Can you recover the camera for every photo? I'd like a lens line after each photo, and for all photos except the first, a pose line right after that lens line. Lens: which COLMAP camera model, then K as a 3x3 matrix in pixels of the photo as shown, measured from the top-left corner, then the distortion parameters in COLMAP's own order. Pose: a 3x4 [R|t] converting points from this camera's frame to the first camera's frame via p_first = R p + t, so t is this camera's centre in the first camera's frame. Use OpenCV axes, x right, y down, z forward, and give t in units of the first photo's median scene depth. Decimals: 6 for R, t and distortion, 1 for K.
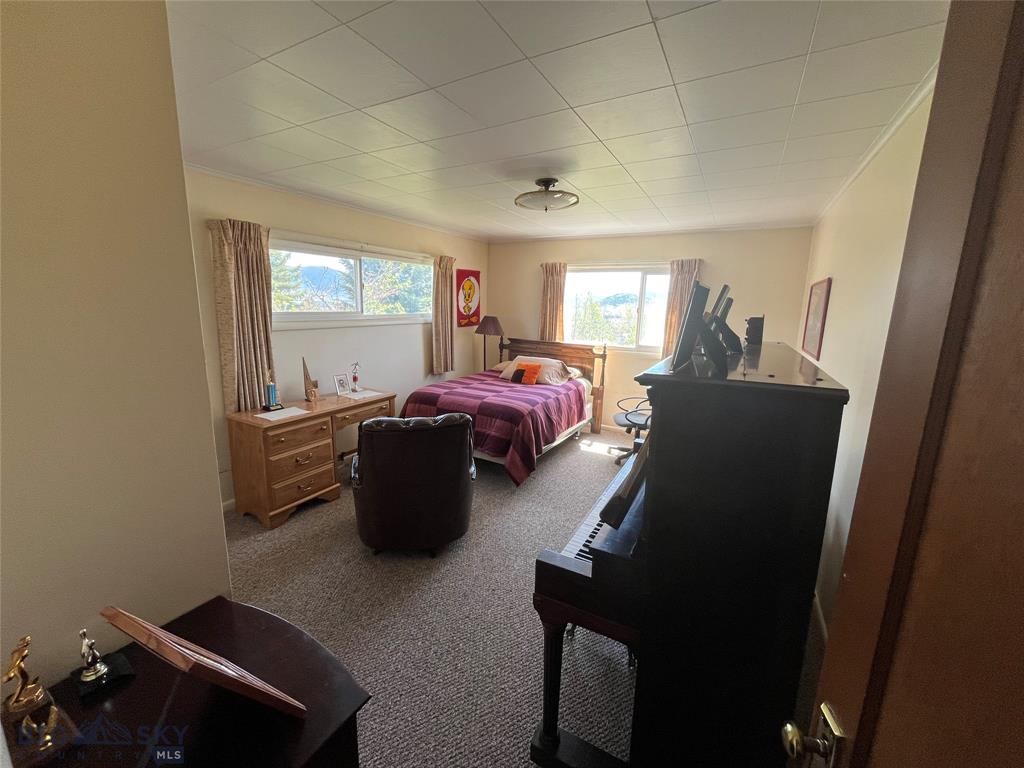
lens RADIAL K [[416.7, 0, 509.6], [0, 416.7, 384.4], [0, 0, 1]] dist [-0.000821, -0.000280]
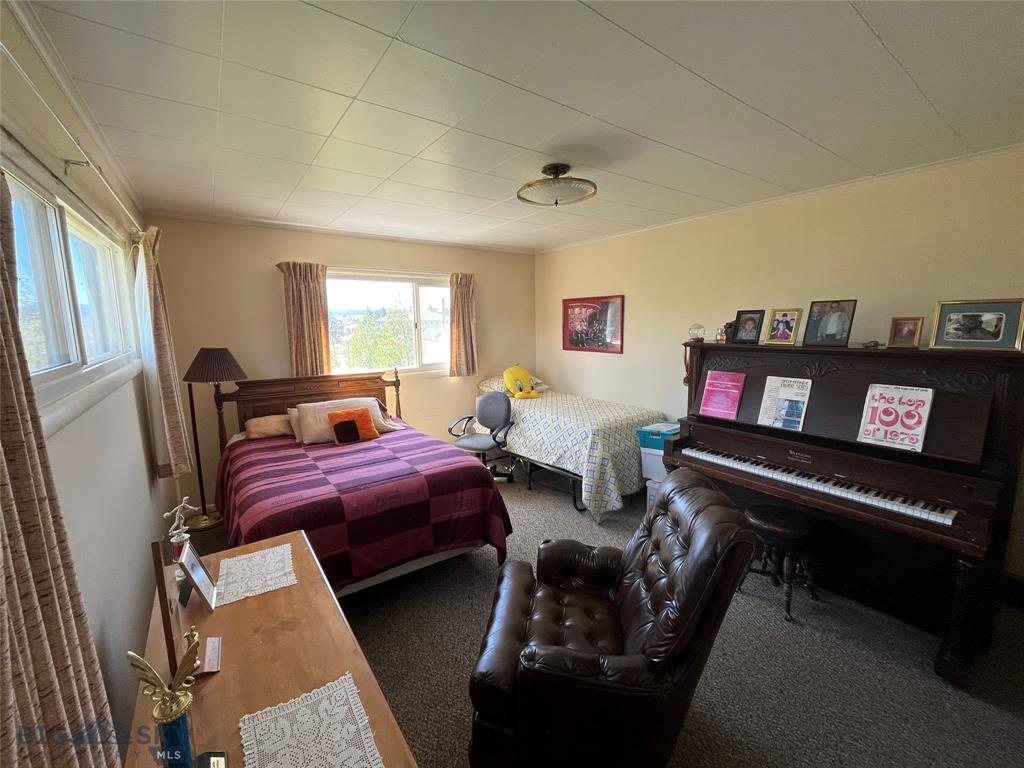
lens RADIAL K [[416.7, 0, 509.6], [0, 416.7, 384.4], [0, 0, 1]] dist [-0.000821, -0.000280]
pose [[0.415063, -0.172670, 0.893257, -0.415600], [0.191499, 0.976410, 0.099762, -0.103366], [-0.889410, 0.129650, 0.438338, 0.437882]]
